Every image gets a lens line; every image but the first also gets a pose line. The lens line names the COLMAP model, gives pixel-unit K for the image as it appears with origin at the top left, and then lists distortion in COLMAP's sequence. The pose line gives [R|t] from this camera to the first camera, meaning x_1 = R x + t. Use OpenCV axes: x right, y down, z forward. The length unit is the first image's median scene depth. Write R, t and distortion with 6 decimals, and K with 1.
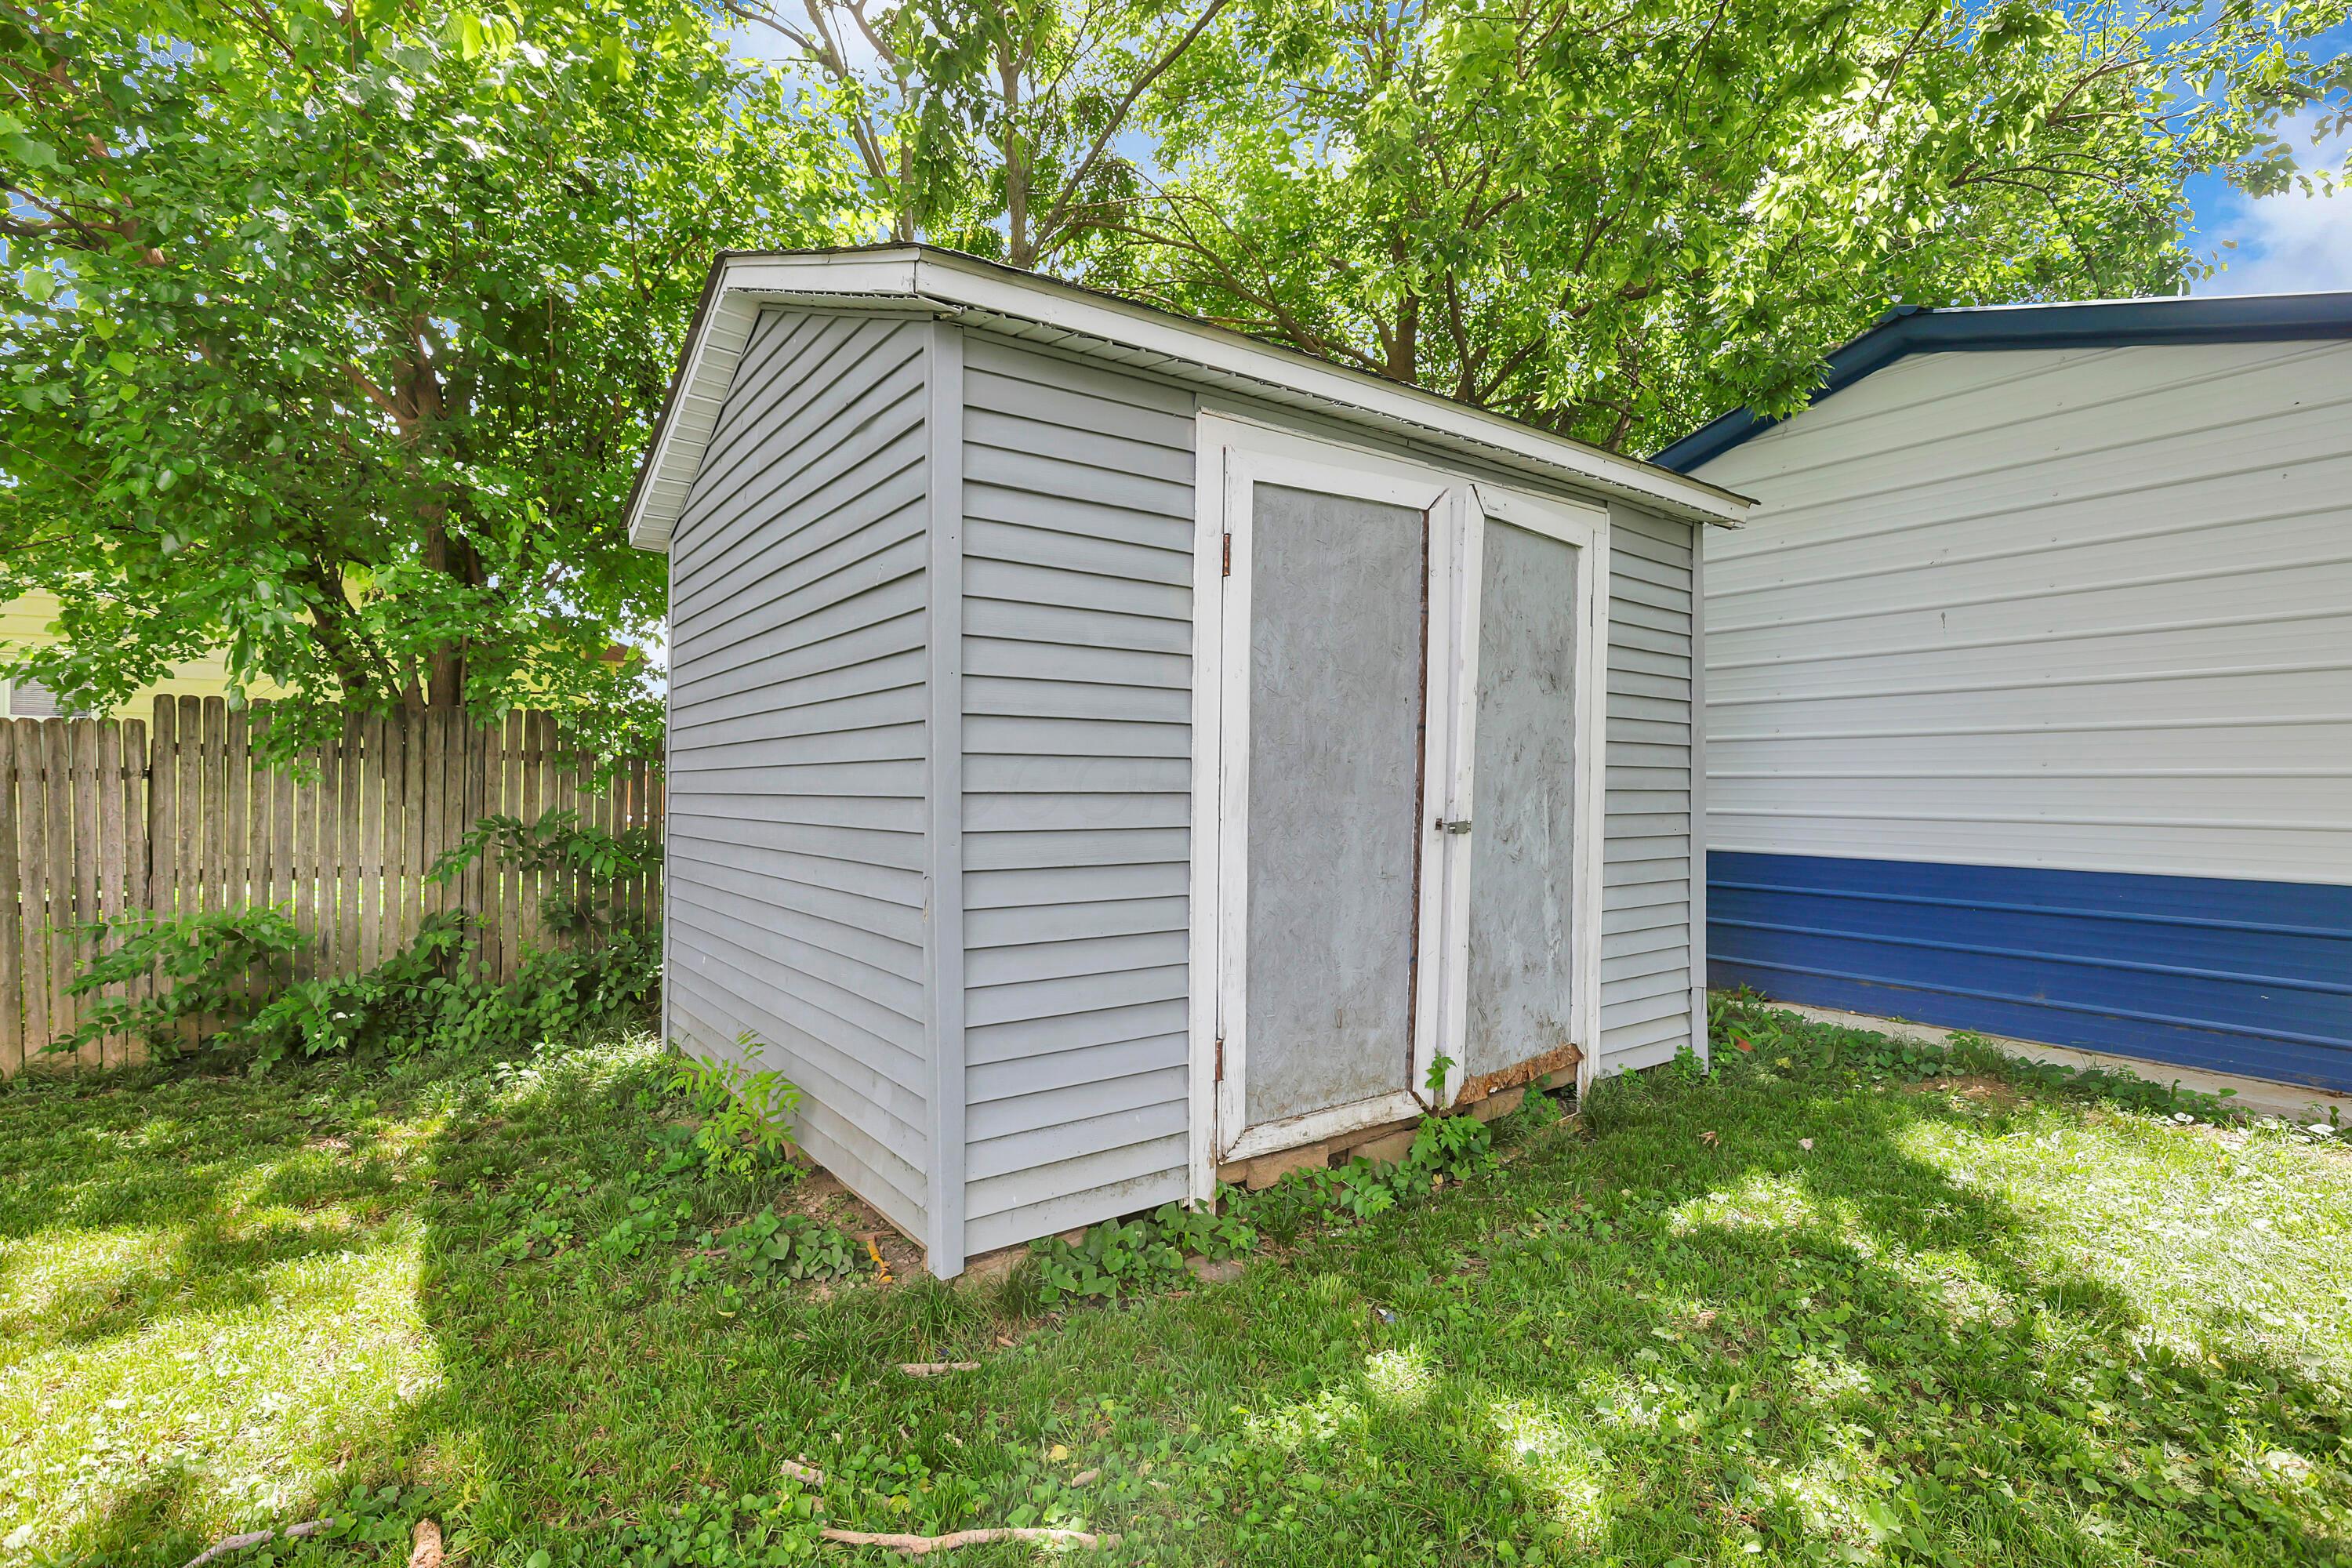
lens RADIAL K [[1078.3, 0, 1175.6], [0, 1078.3, 777.3], [0, 0, 1]] dist [-0.018807, 0.000179]
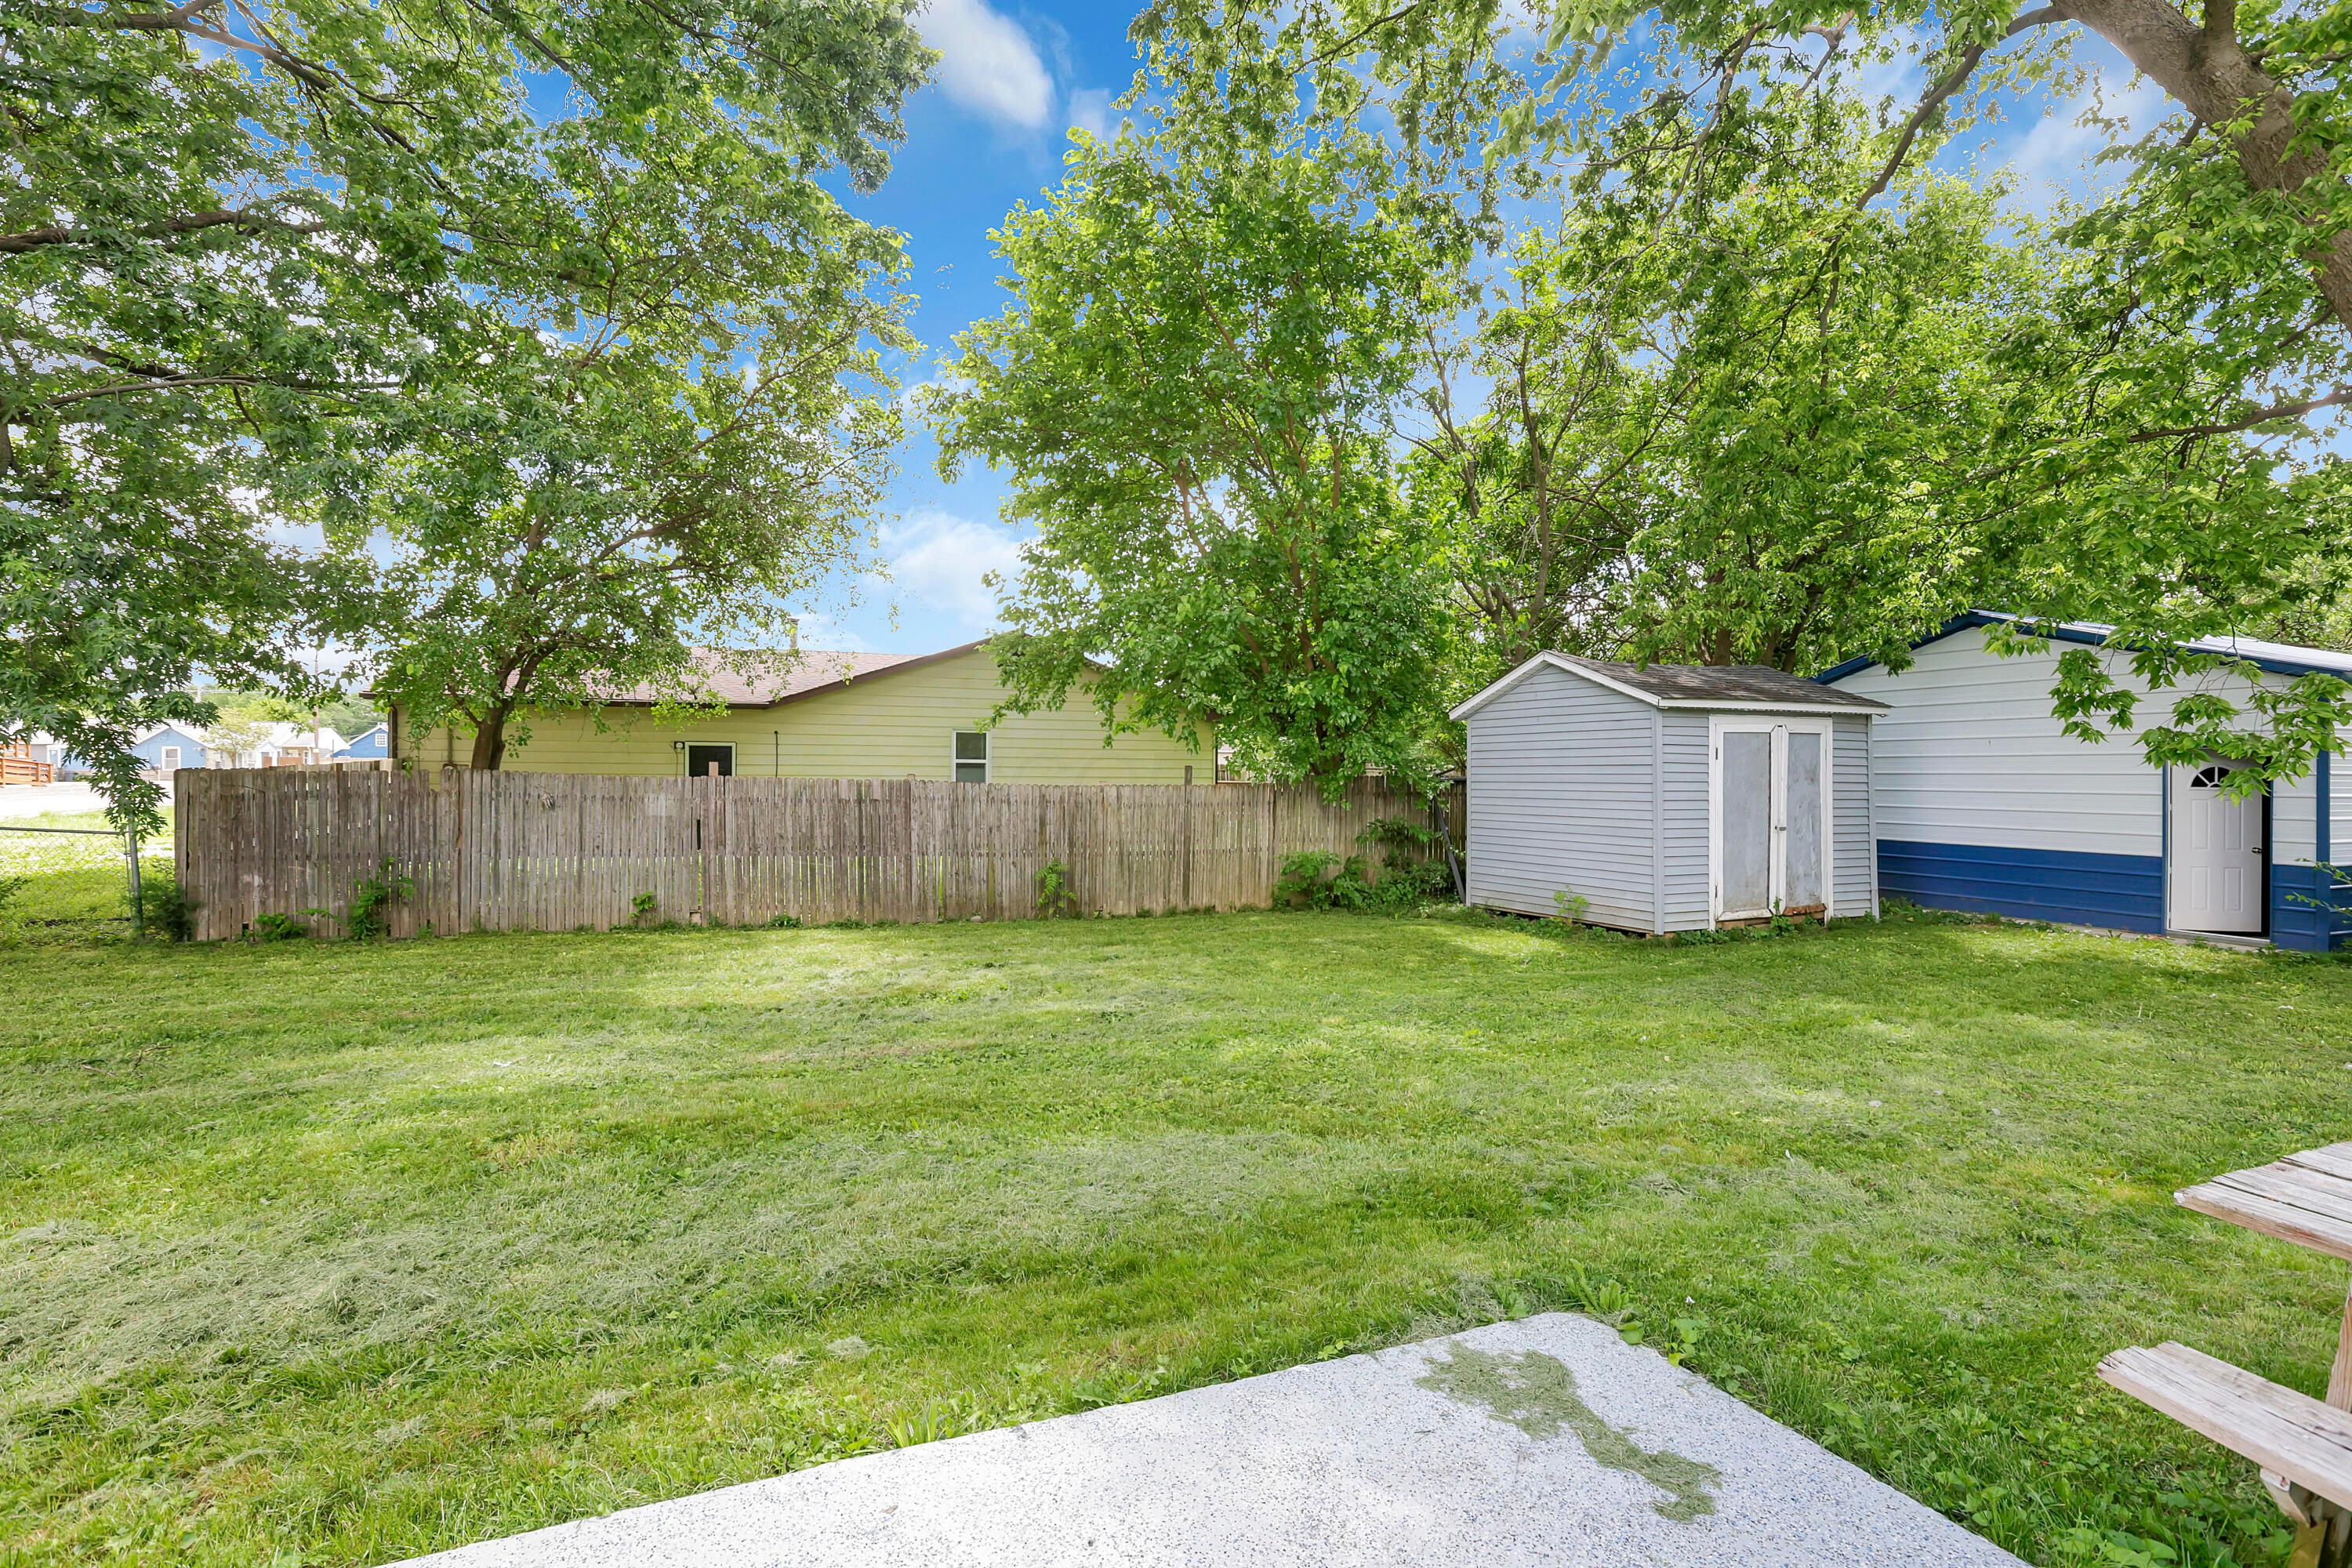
lens RADIAL K [[1078.3, 0, 1202.4], [0, 1078.3, 741.4], [0, 0, 1]] dist [-0.018807, 0.000179]
pose [[0.984523, -0.003113, -0.175230, -0.890379], [-0.004128, 0.999153, -0.040939, -0.077346], [0.175209, 0.041028, 0.983676, -2.496822]]
